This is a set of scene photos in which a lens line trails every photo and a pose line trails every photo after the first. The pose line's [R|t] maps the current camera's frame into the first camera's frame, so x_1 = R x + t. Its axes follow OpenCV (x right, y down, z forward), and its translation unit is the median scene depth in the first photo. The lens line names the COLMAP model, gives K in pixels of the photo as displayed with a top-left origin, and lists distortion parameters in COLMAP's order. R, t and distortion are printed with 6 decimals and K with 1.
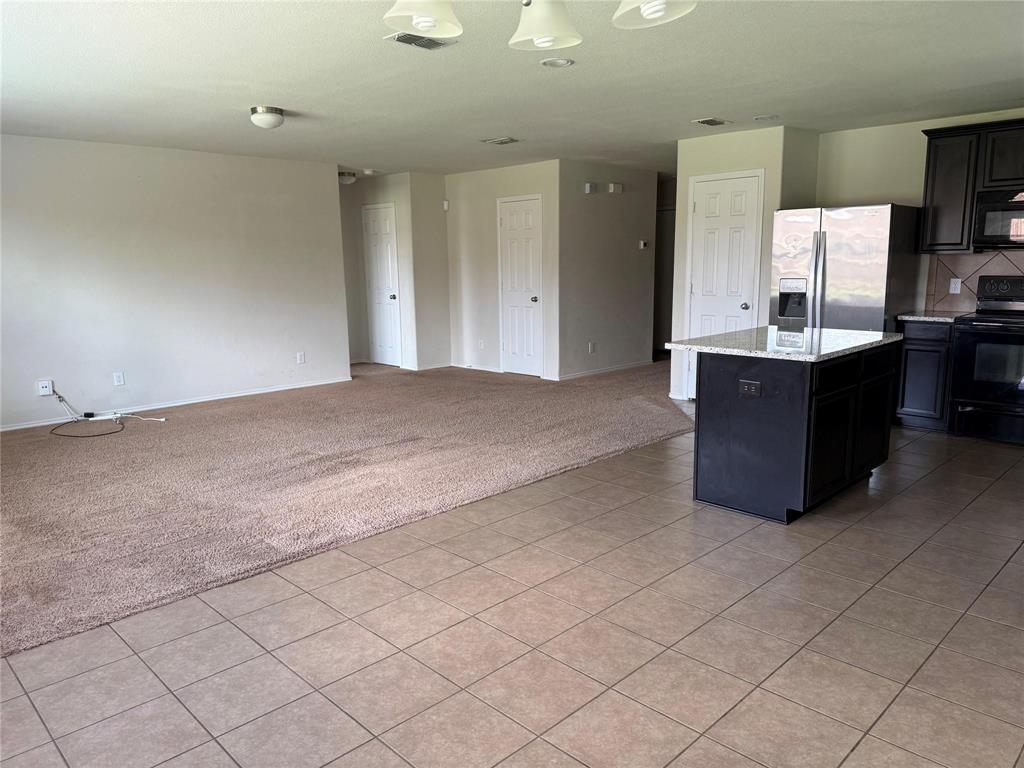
lens RADIAL K [[721.3, 0, 514.7], [0, 721.3, 387.2], [0, 0, 1]] dist [0.061936, -0.072486]
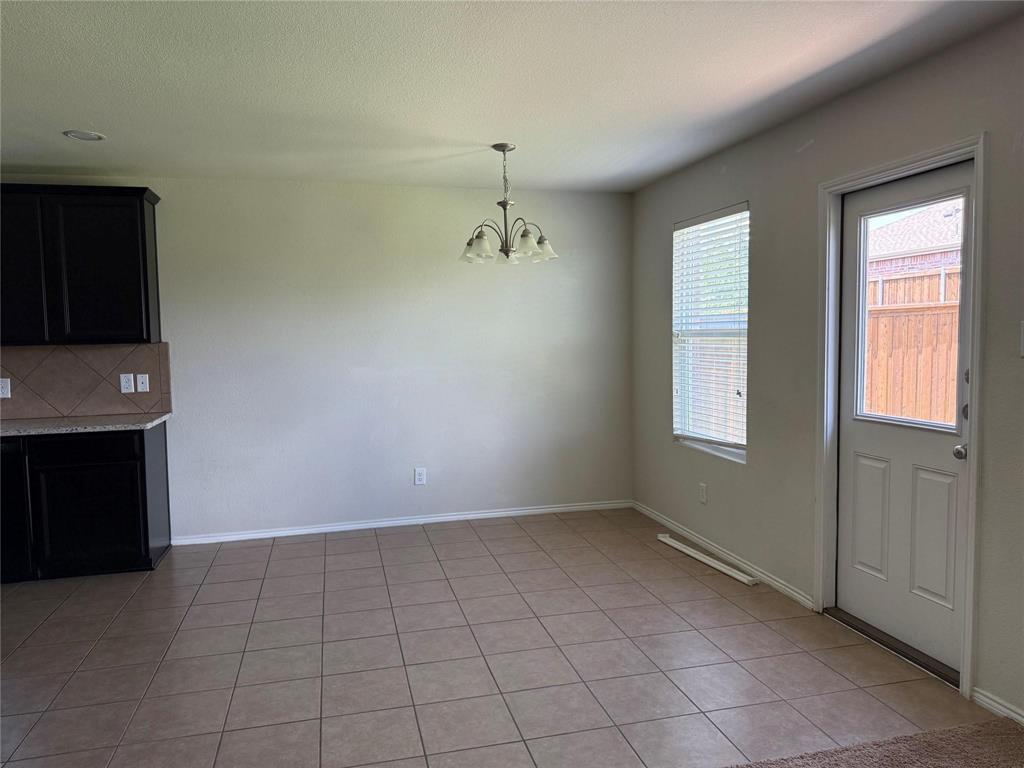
lens RADIAL K [[721.3, 0, 512.4], [0, 721.3, 386.5], [0, 0, 1]] dist [0.061936, -0.072486]
pose [[-0.859424, -0.009010, 0.511184, -0.385296], [0.118381, 0.969166, 0.216108, -0.154913], [-0.497370, 0.246243, -0.831858, 0.891445]]
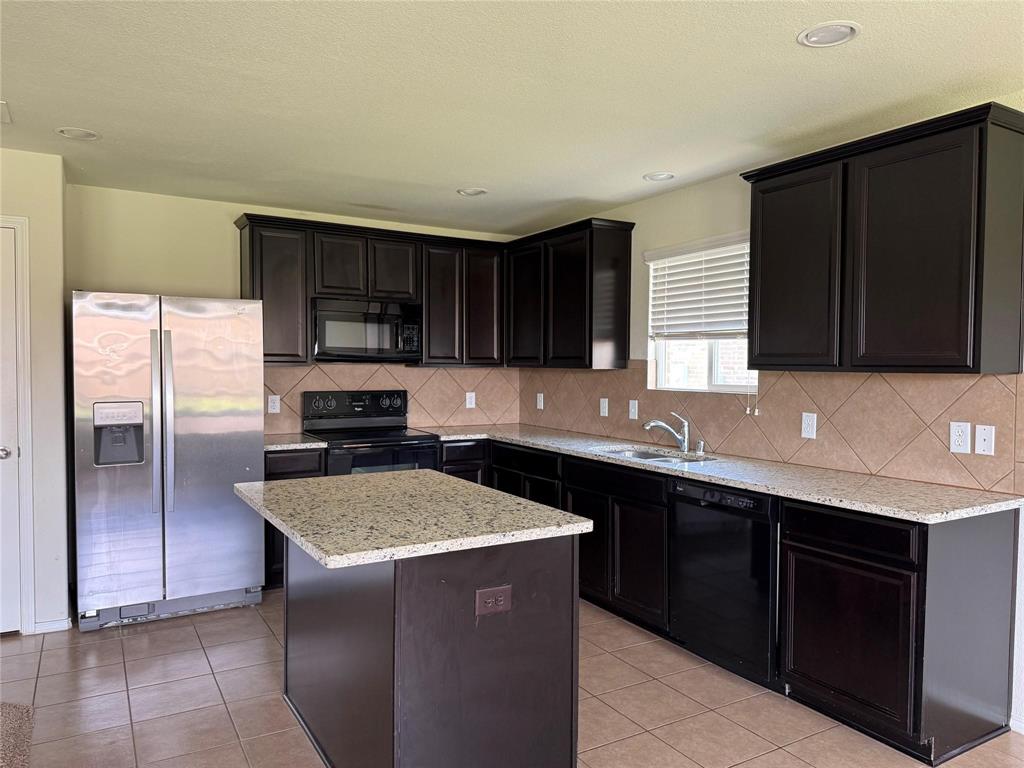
lens RADIAL K [[721.3, 0, 514.4], [0, 721.3, 382.9], [0, 0, 1]] dist [0.061936, -0.072486]
pose [[0.246924, -0.011368, 0.968968, -0.147559], [0.160254, 0.986642, -0.029262, -0.101401], [-0.955692, 0.162506, 0.245447, 0.570314]]
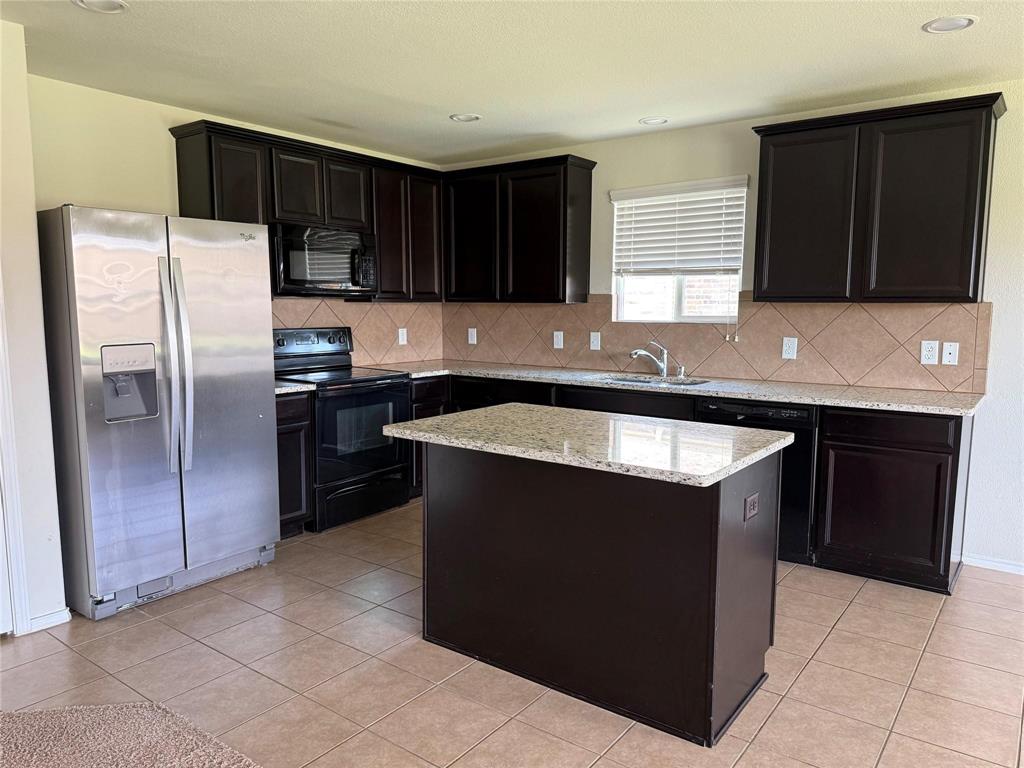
lens RADIAL K [[721.3, 0, 514.8], [0, 721.3, 386.9], [0, 0, 1]] dist [0.061936, -0.072486]
pose [[-0.144936, -0.104626, 0.983894, -0.181014], [0.172903, 0.976415, 0.129301, -0.152134], [-0.974217, 0.188859, -0.123428, 0.875861]]
